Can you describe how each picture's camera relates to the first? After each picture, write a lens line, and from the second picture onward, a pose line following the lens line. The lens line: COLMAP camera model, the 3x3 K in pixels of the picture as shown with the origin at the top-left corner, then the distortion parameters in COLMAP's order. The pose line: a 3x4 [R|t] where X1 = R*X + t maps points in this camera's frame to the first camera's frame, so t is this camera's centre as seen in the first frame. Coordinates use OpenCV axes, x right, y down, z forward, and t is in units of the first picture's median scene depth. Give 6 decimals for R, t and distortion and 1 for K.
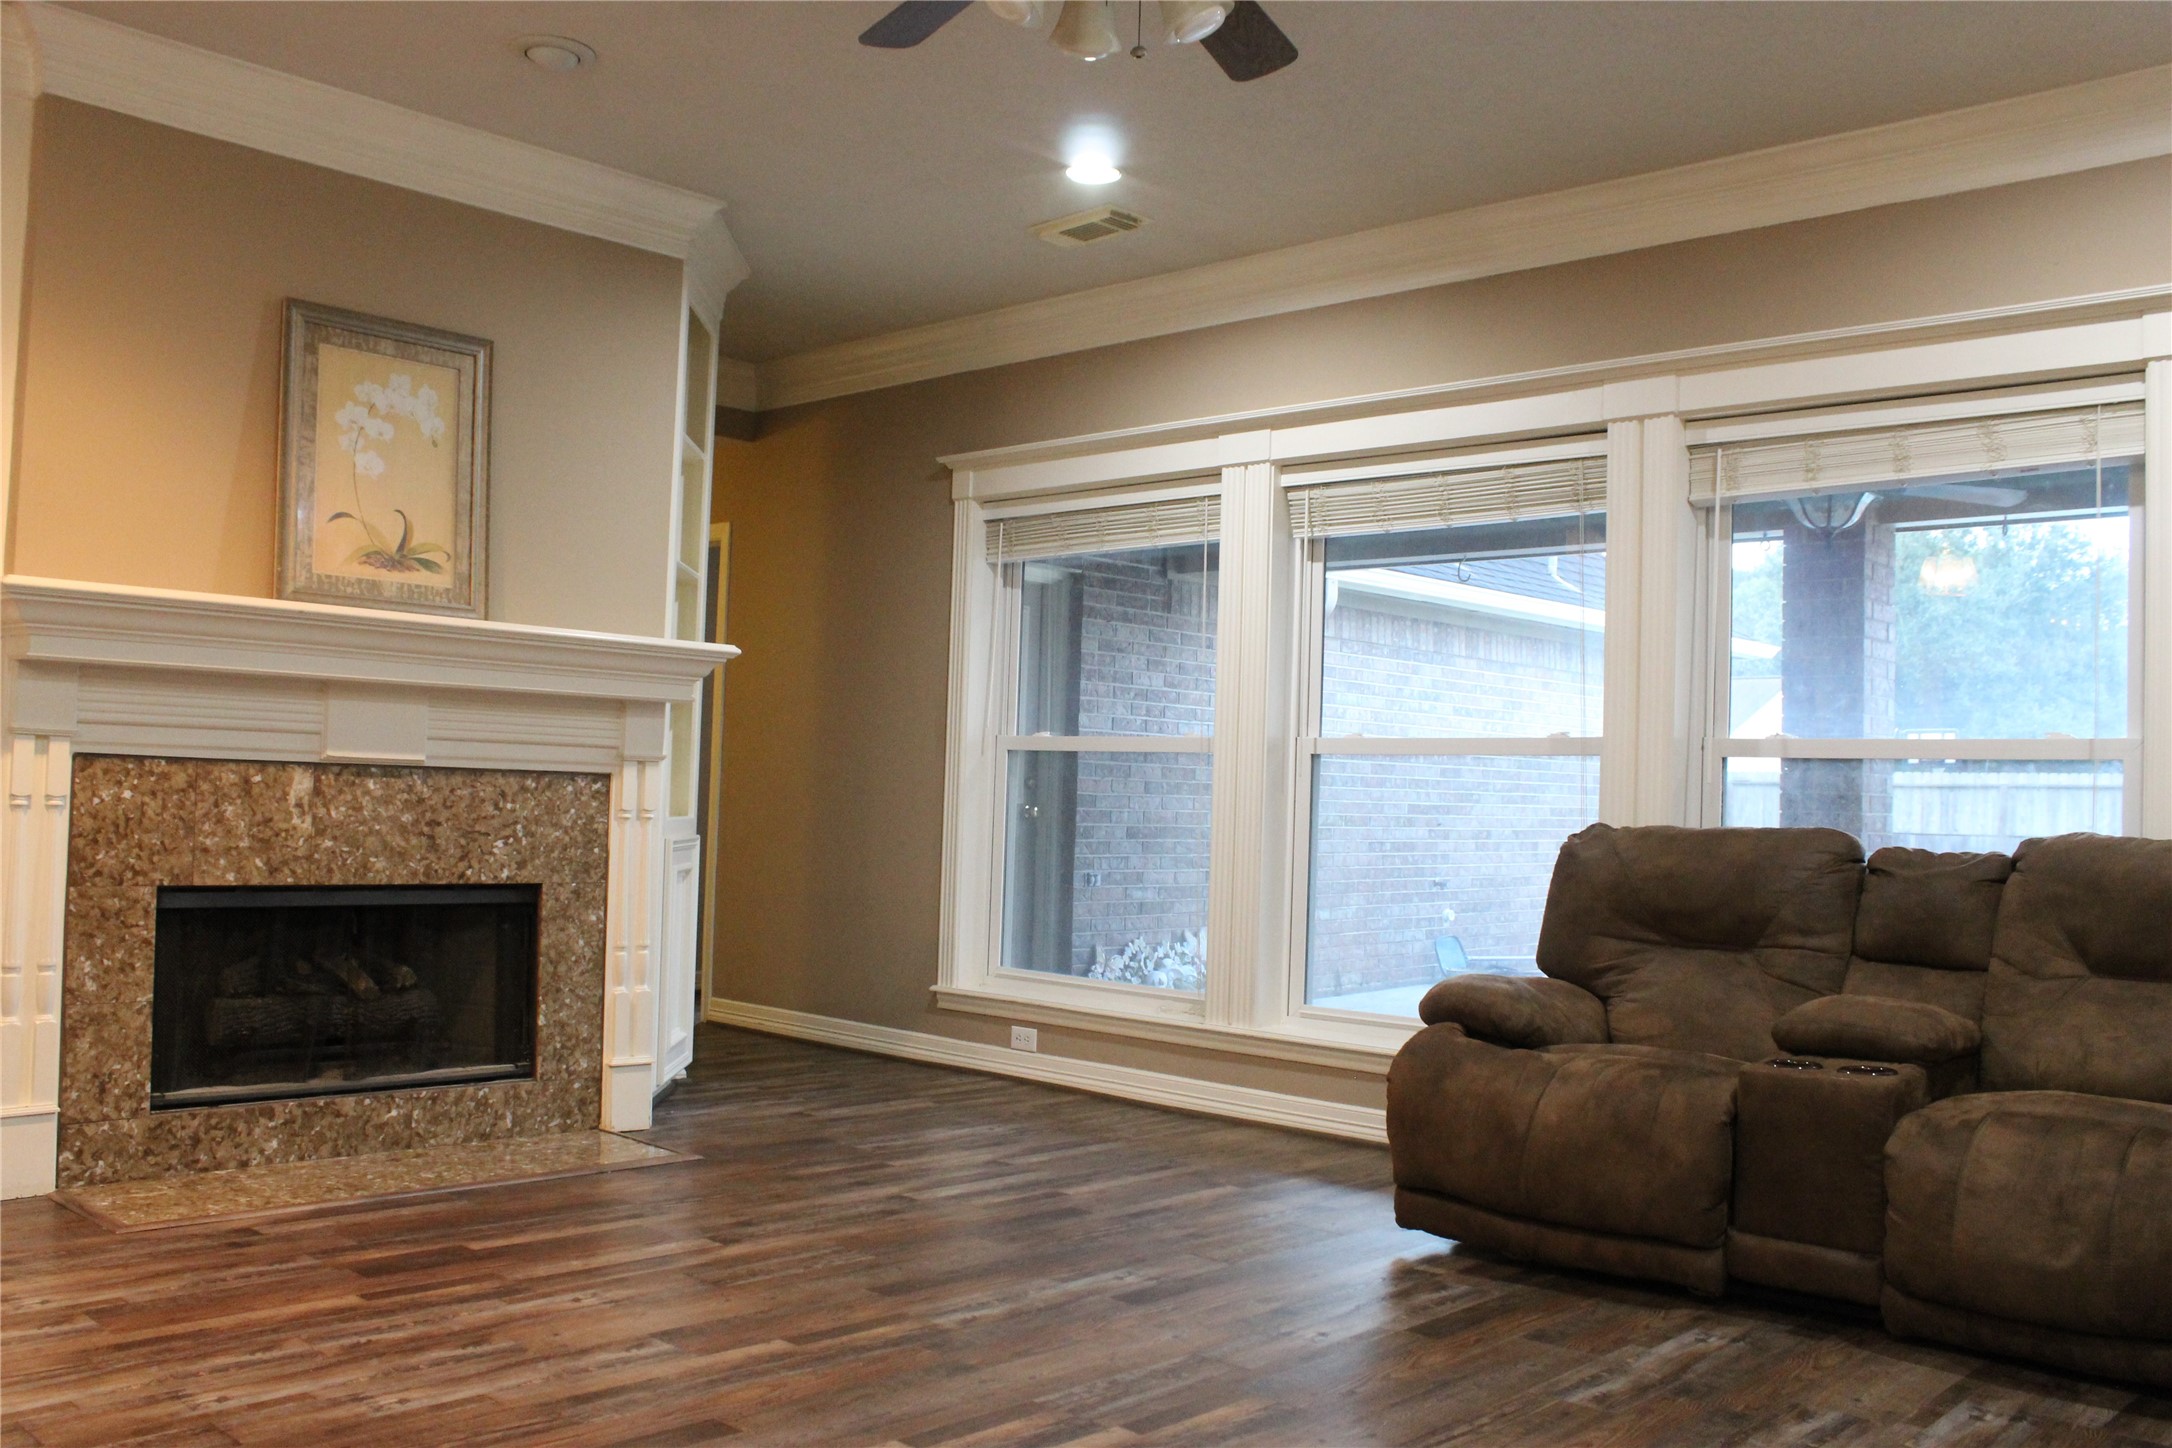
lens RADIAL K [[1877.7, 0, 1050.4], [0, 1877.7, 725.6], [0, 0, 1]] dist [-0.162551, 0.135255]
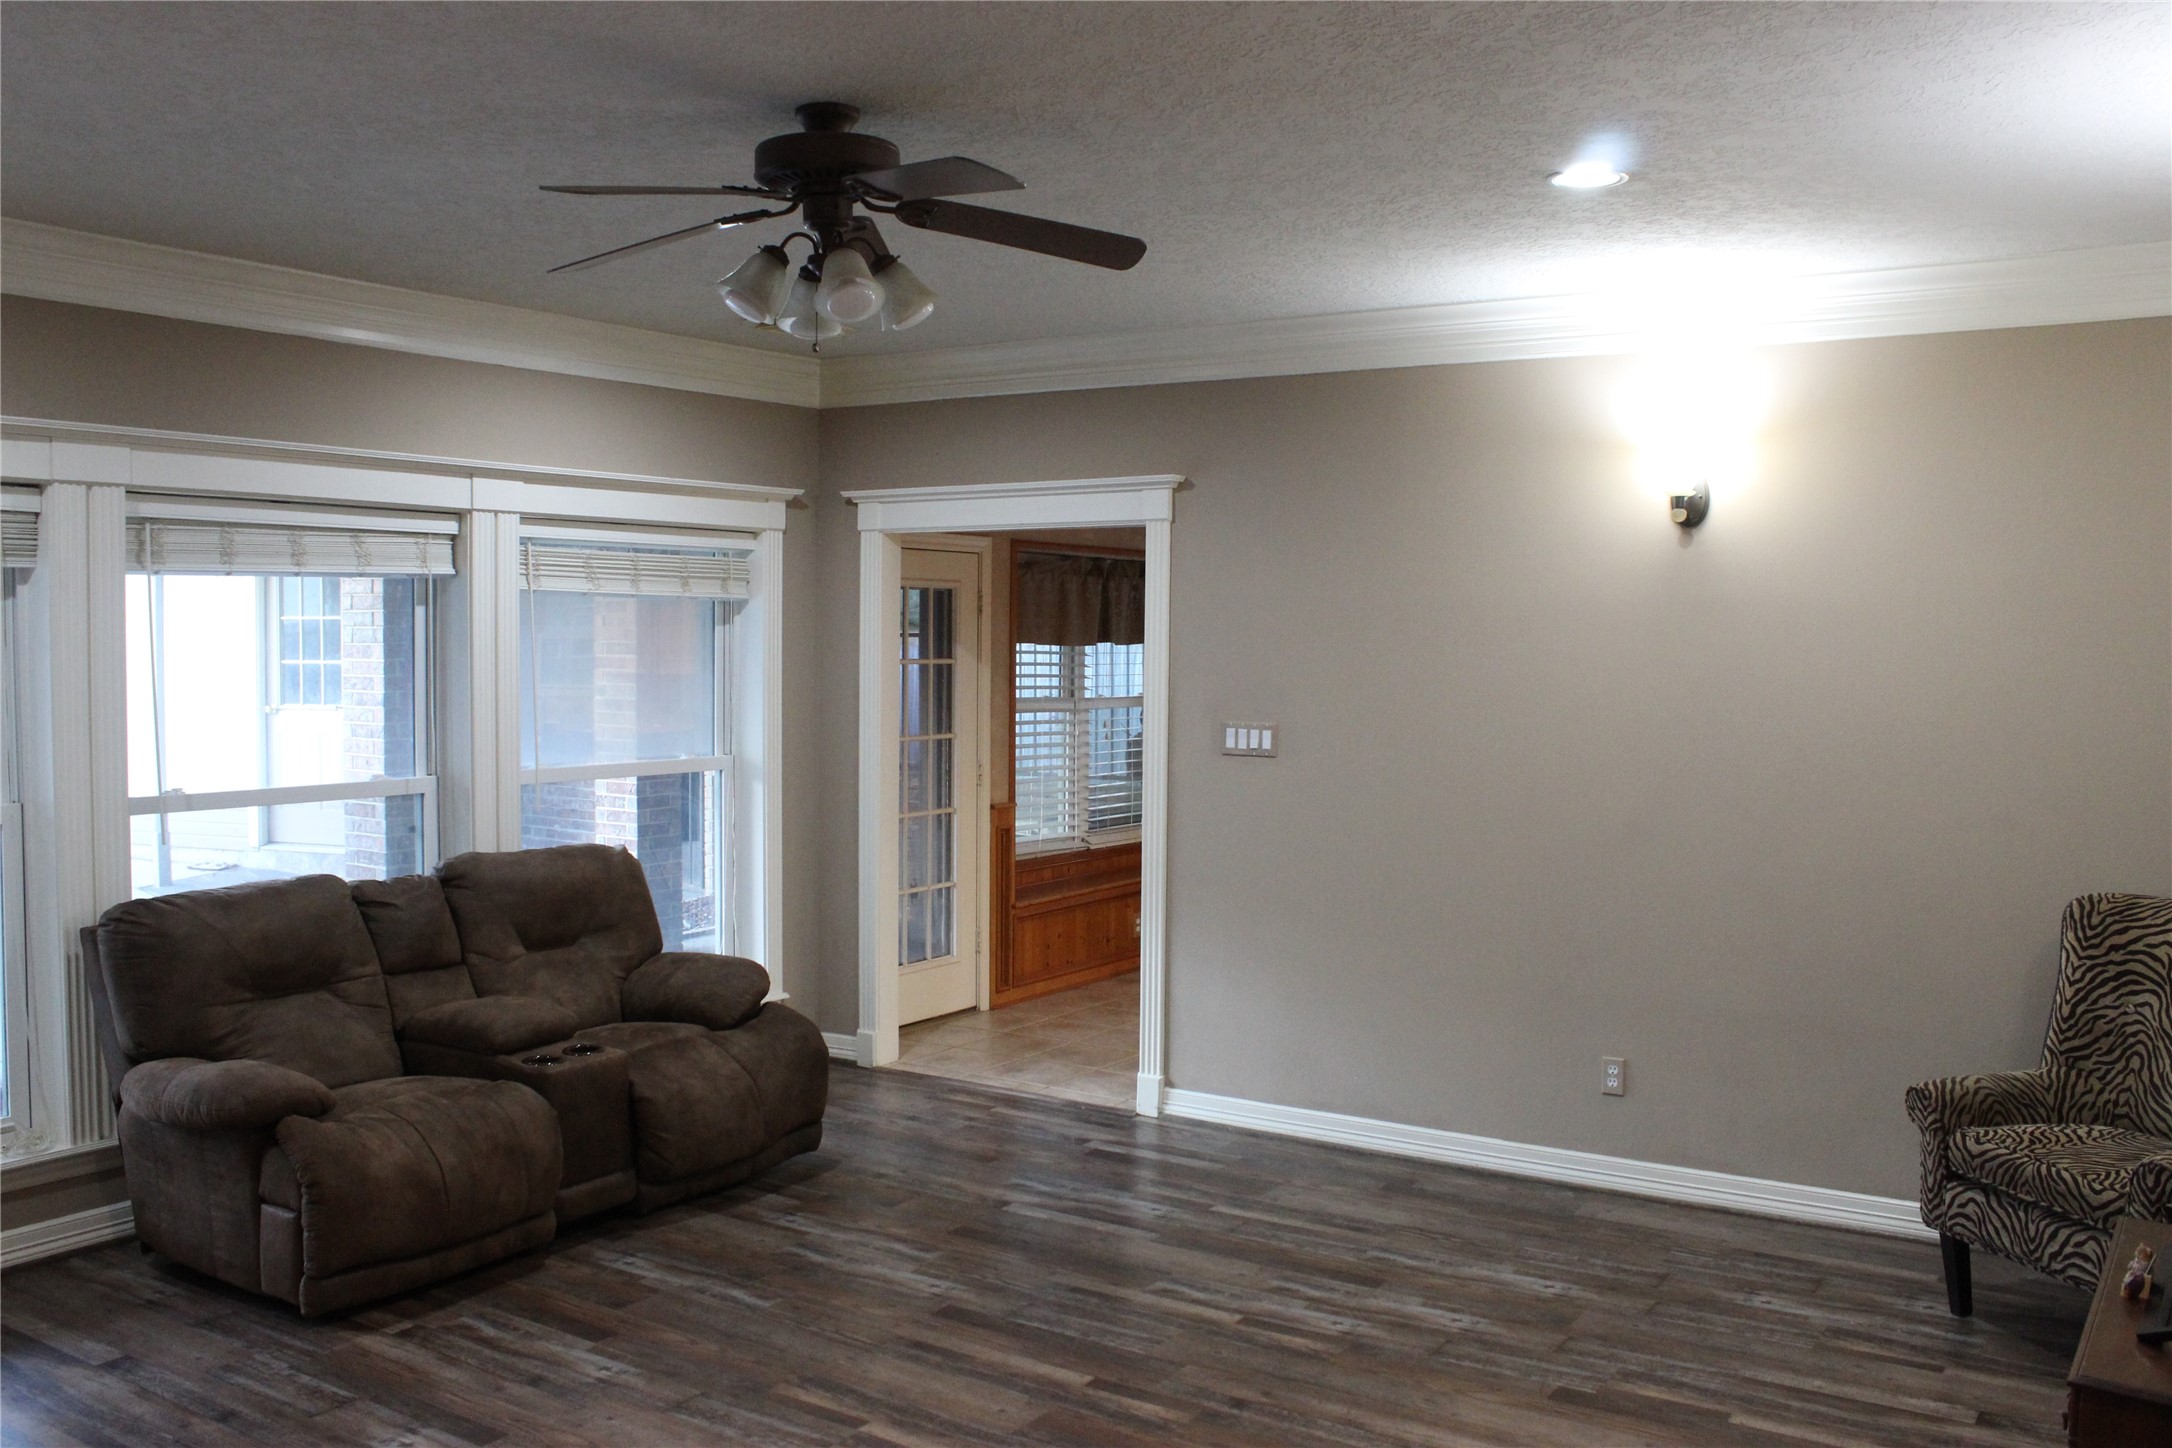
lens RADIAL K [[1877.7, 0, 1050.4], [0, 1877.7, 725.6], [0, 0, 1]] dist [-0.162551, 0.135255]
pose [[-0.169606, -0.080736, 0.982199, -0.855878], [-0.047455, 0.996152, 0.073688, -0.156721], [-0.984369, -0.034112, -0.172785, 0.768295]]
